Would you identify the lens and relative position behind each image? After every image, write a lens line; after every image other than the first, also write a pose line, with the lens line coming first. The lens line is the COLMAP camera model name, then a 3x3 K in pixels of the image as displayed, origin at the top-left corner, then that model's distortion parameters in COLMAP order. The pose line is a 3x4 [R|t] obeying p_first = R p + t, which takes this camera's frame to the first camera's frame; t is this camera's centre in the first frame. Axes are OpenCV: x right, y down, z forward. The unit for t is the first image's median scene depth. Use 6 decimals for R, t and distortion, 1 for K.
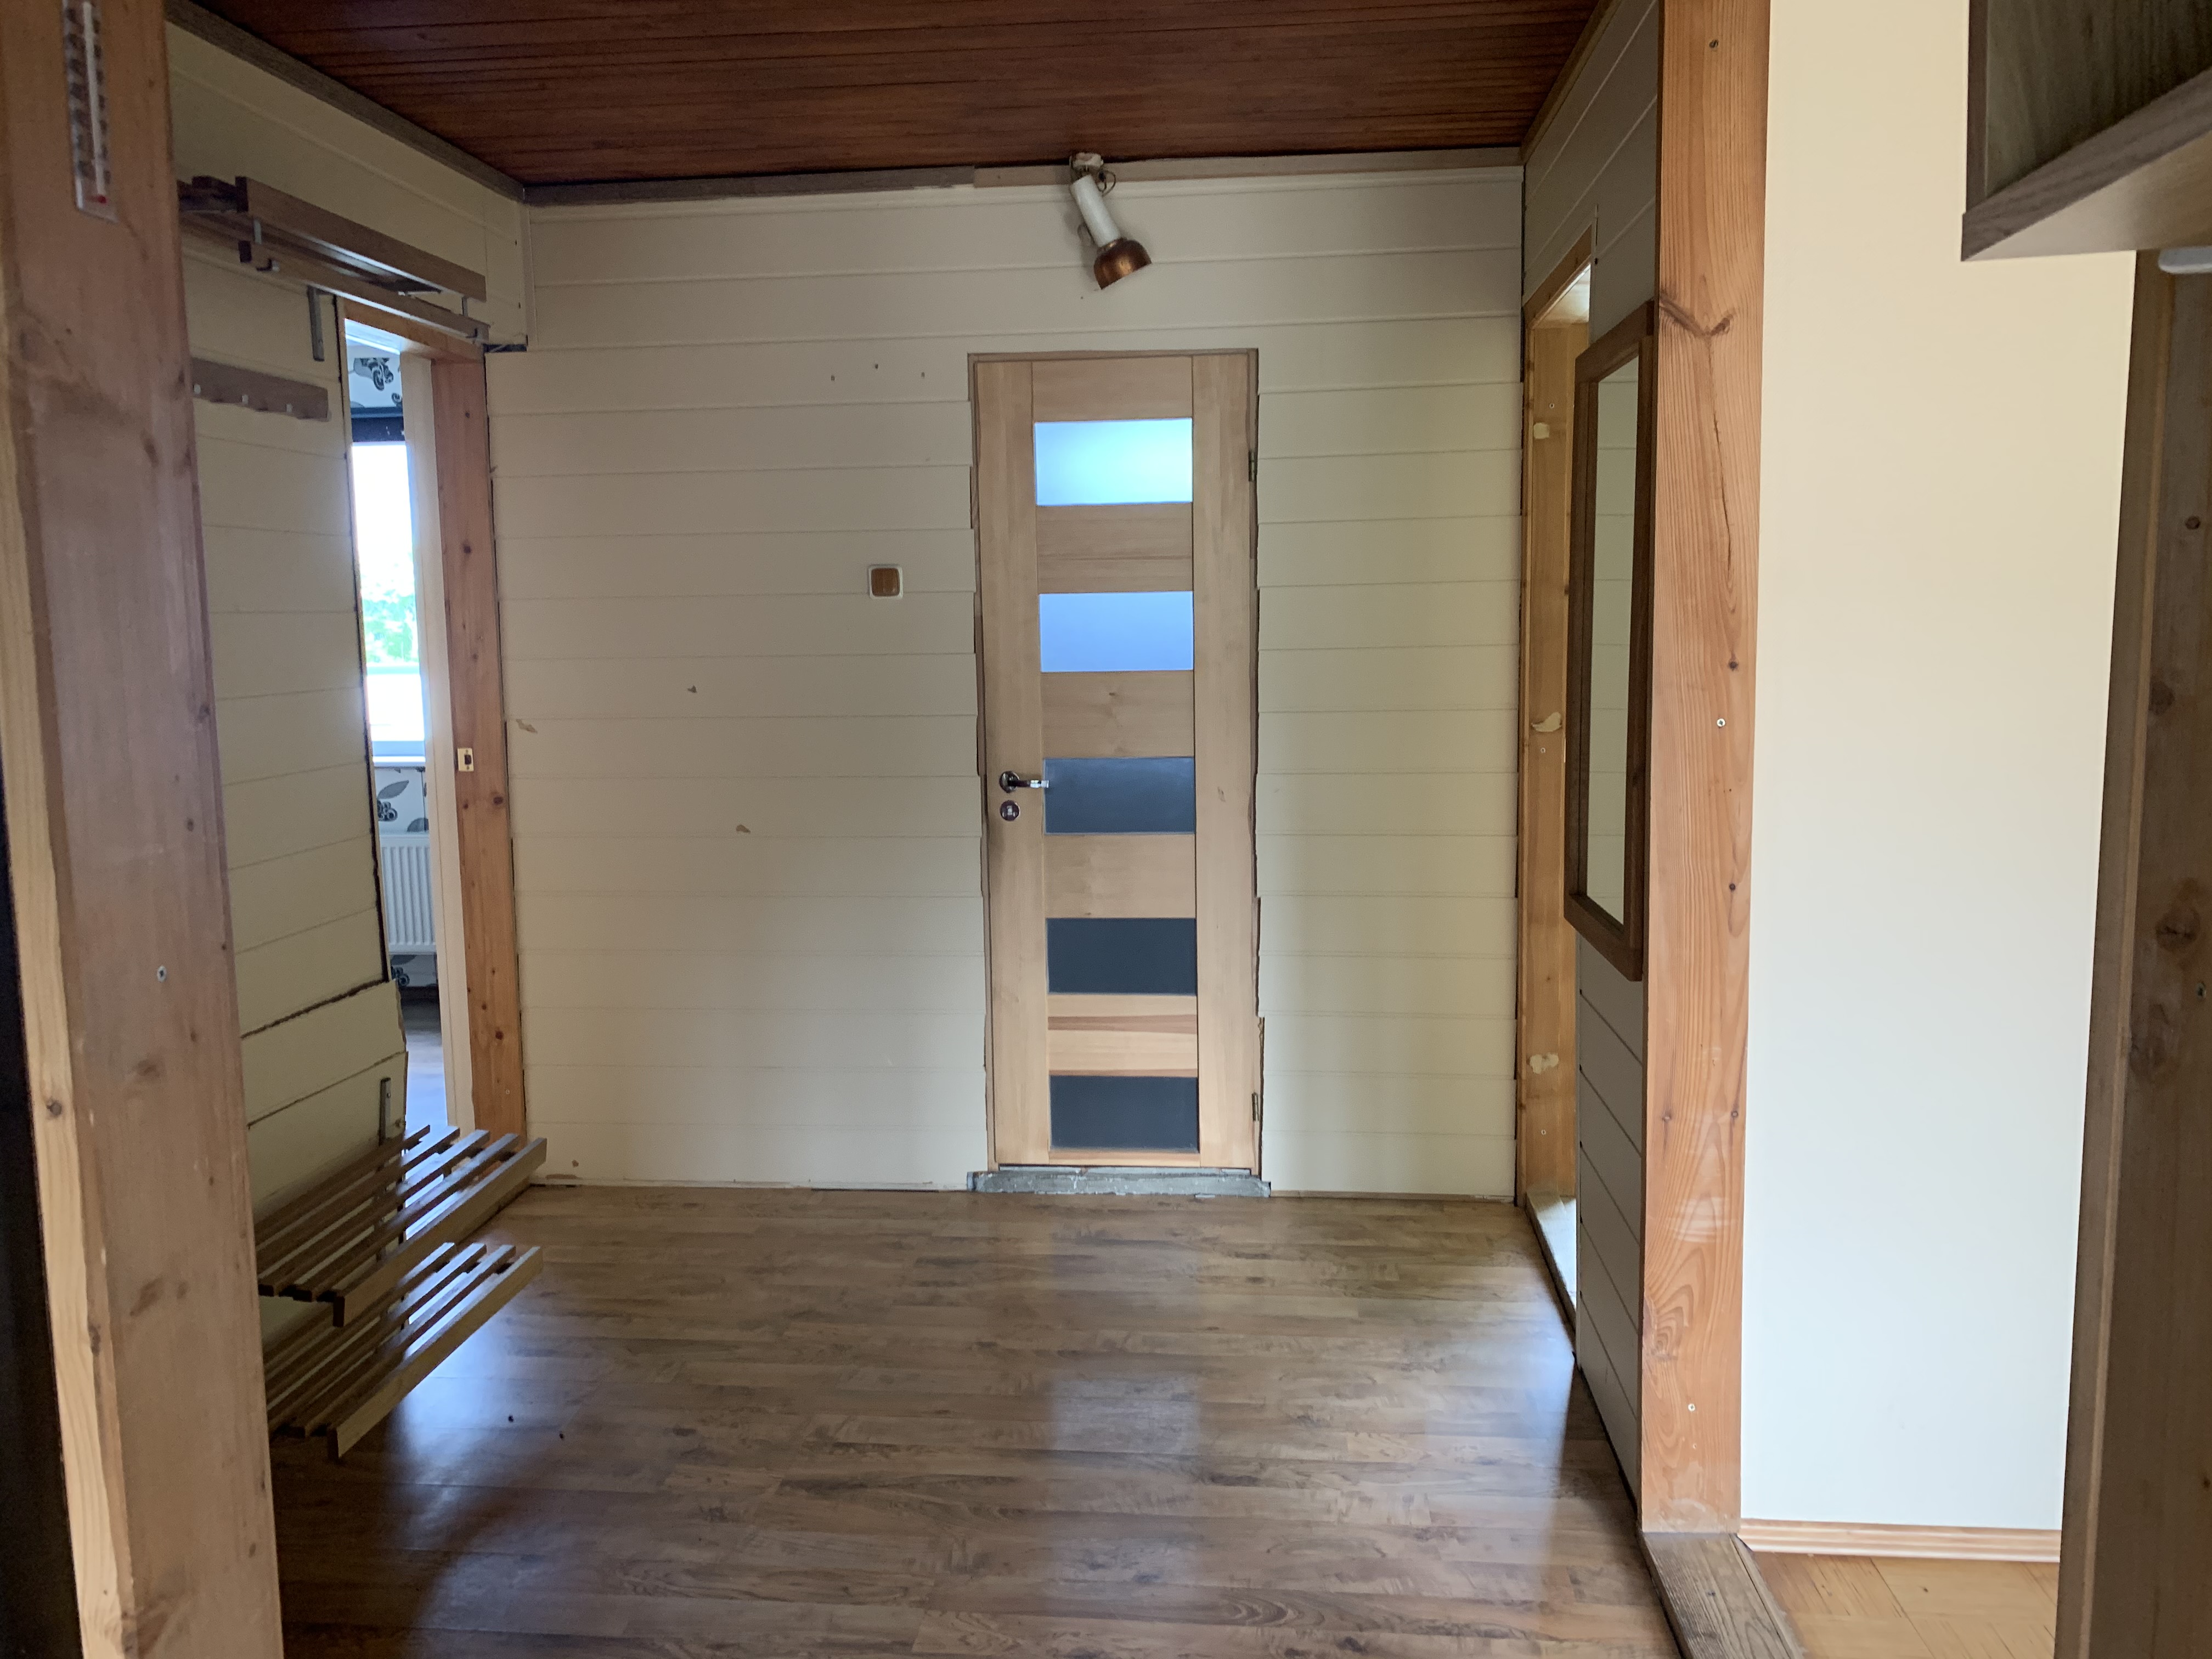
lens RADIAL K [[1697.5, 0, 1104.6], [0, 1697.5, 826.3], [0, 0, 1]] dist [-0.008231, -0.002072]
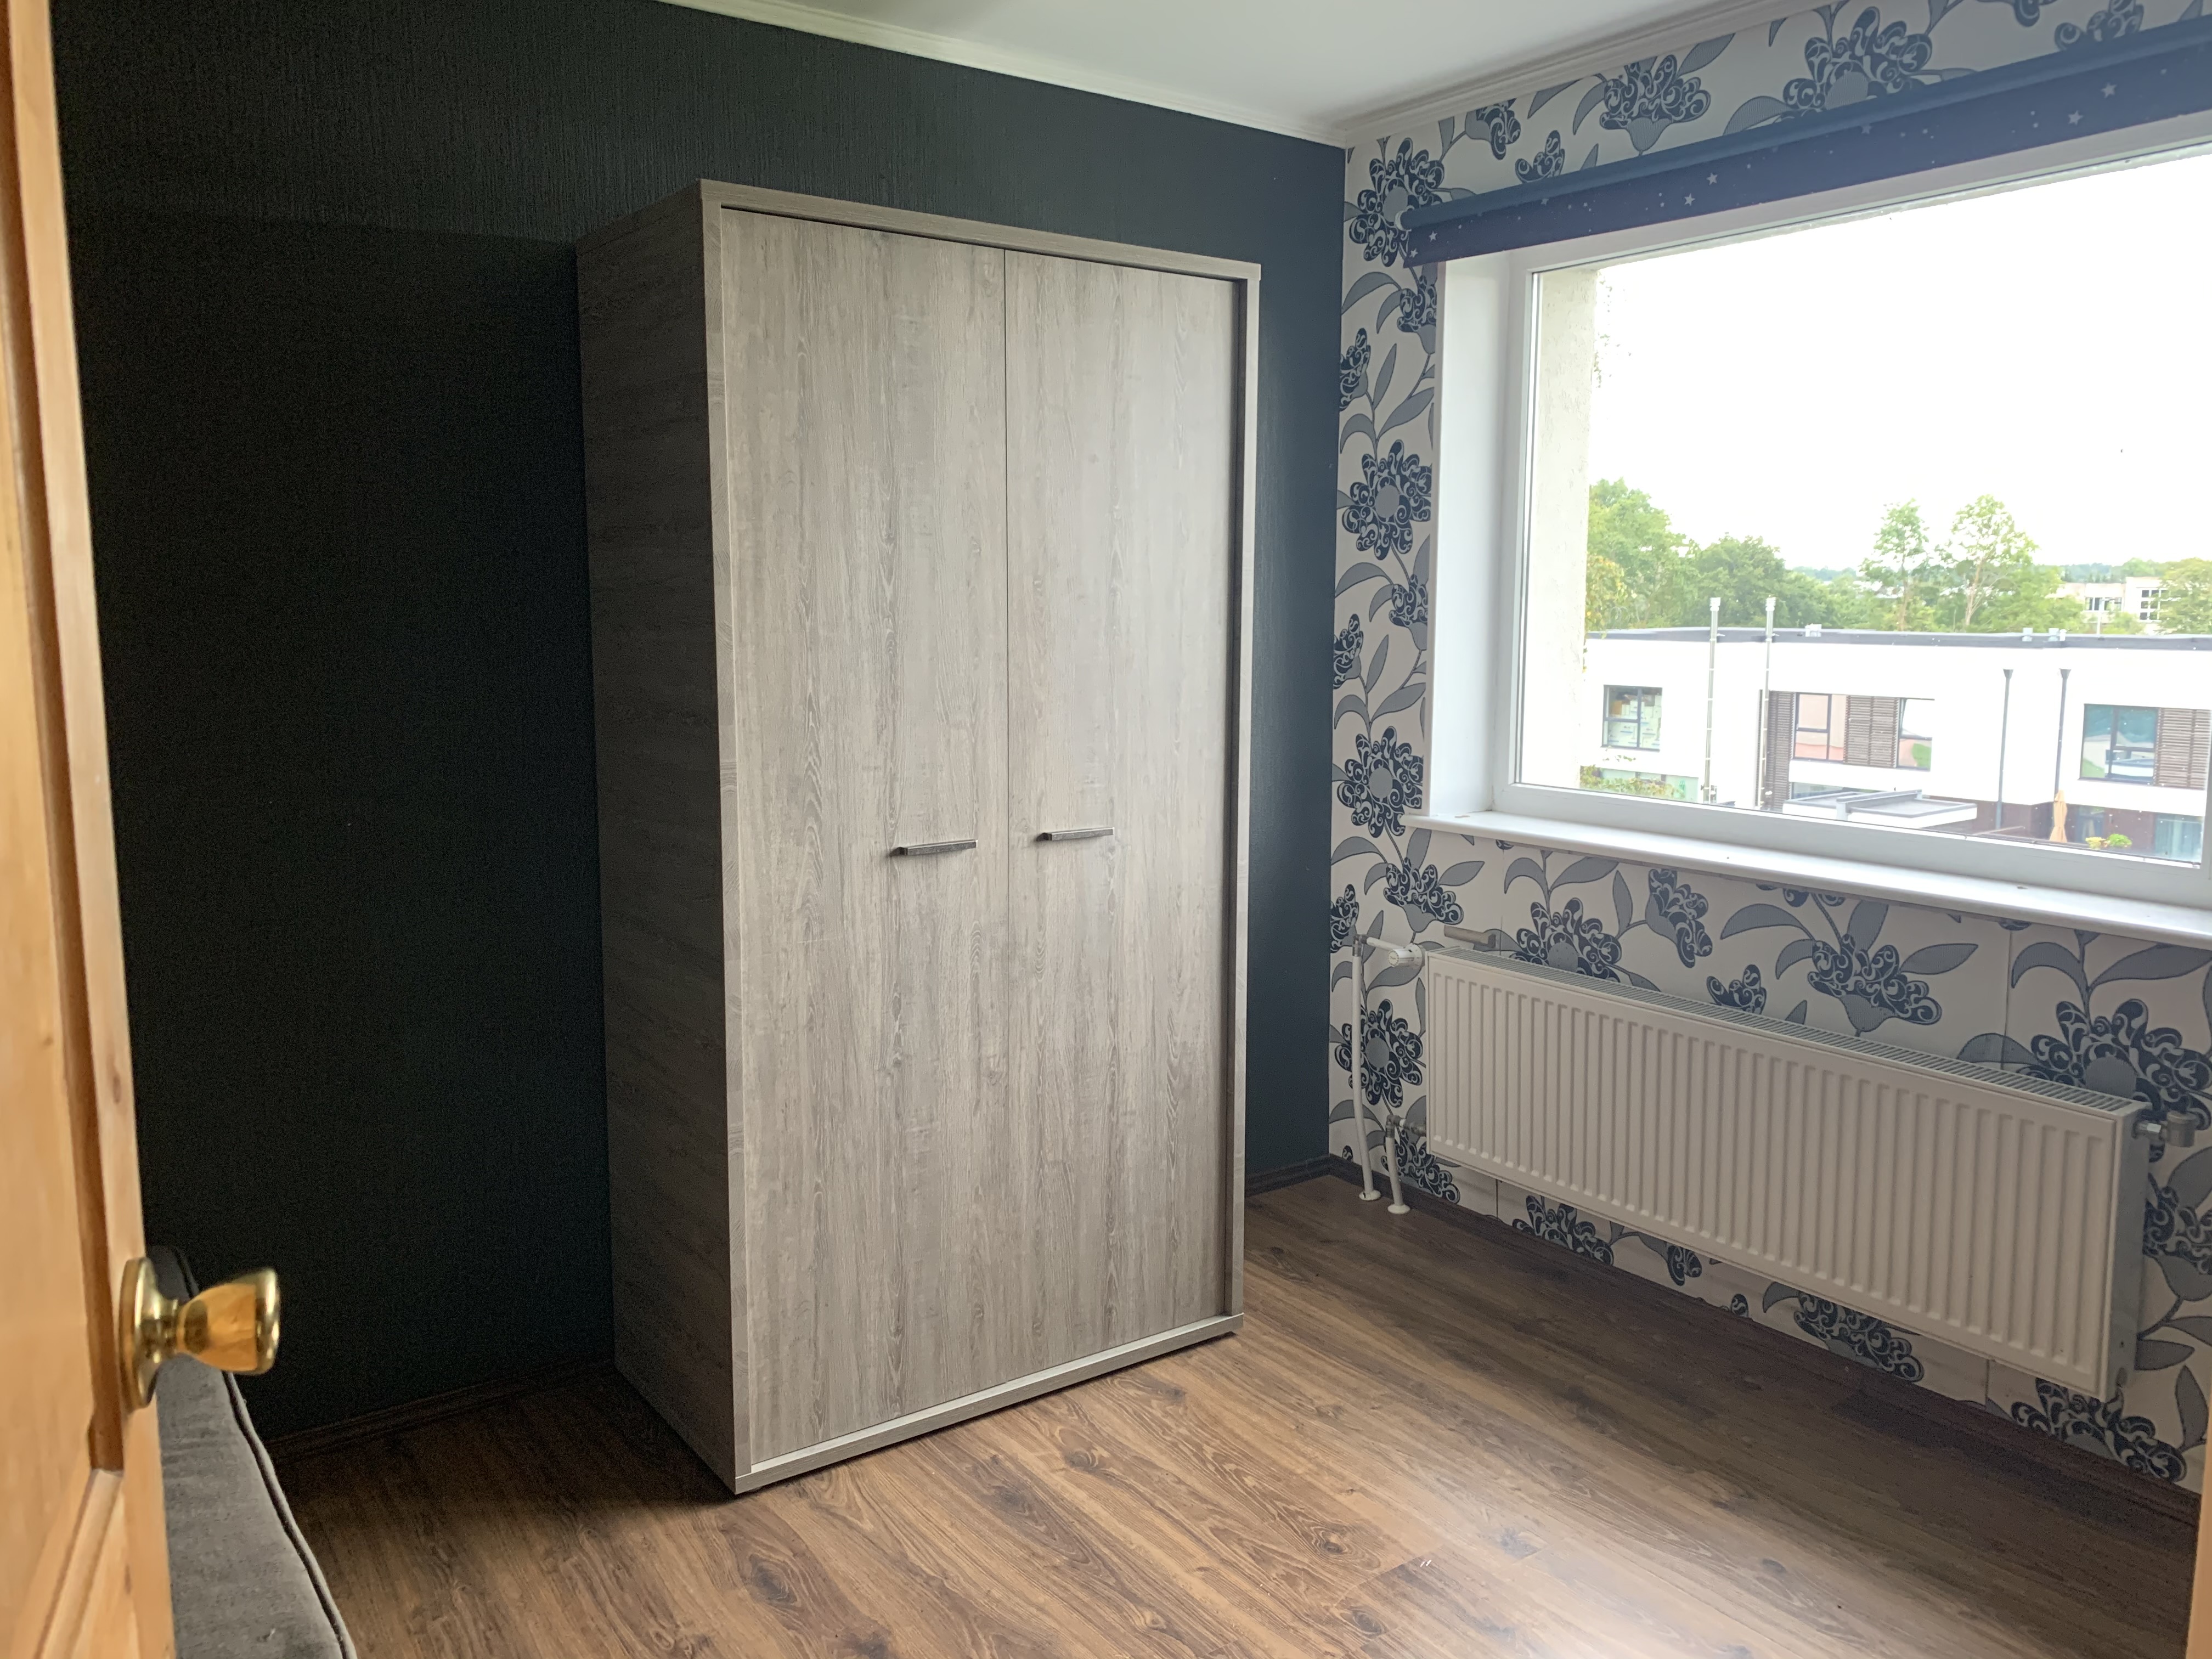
lens RADIAL K [[1697.5, 0, 1105.6], [0, 1697.5, 821.5], [0, 0, 1]] dist [-0.008231, -0.002072]
pose [[0.654301, 0.107663, -0.748531, -0.071532], [-0.095079, 0.993671, 0.059812, -0.061544], [0.750233, 0.032035, 0.660397, 0.531602]]
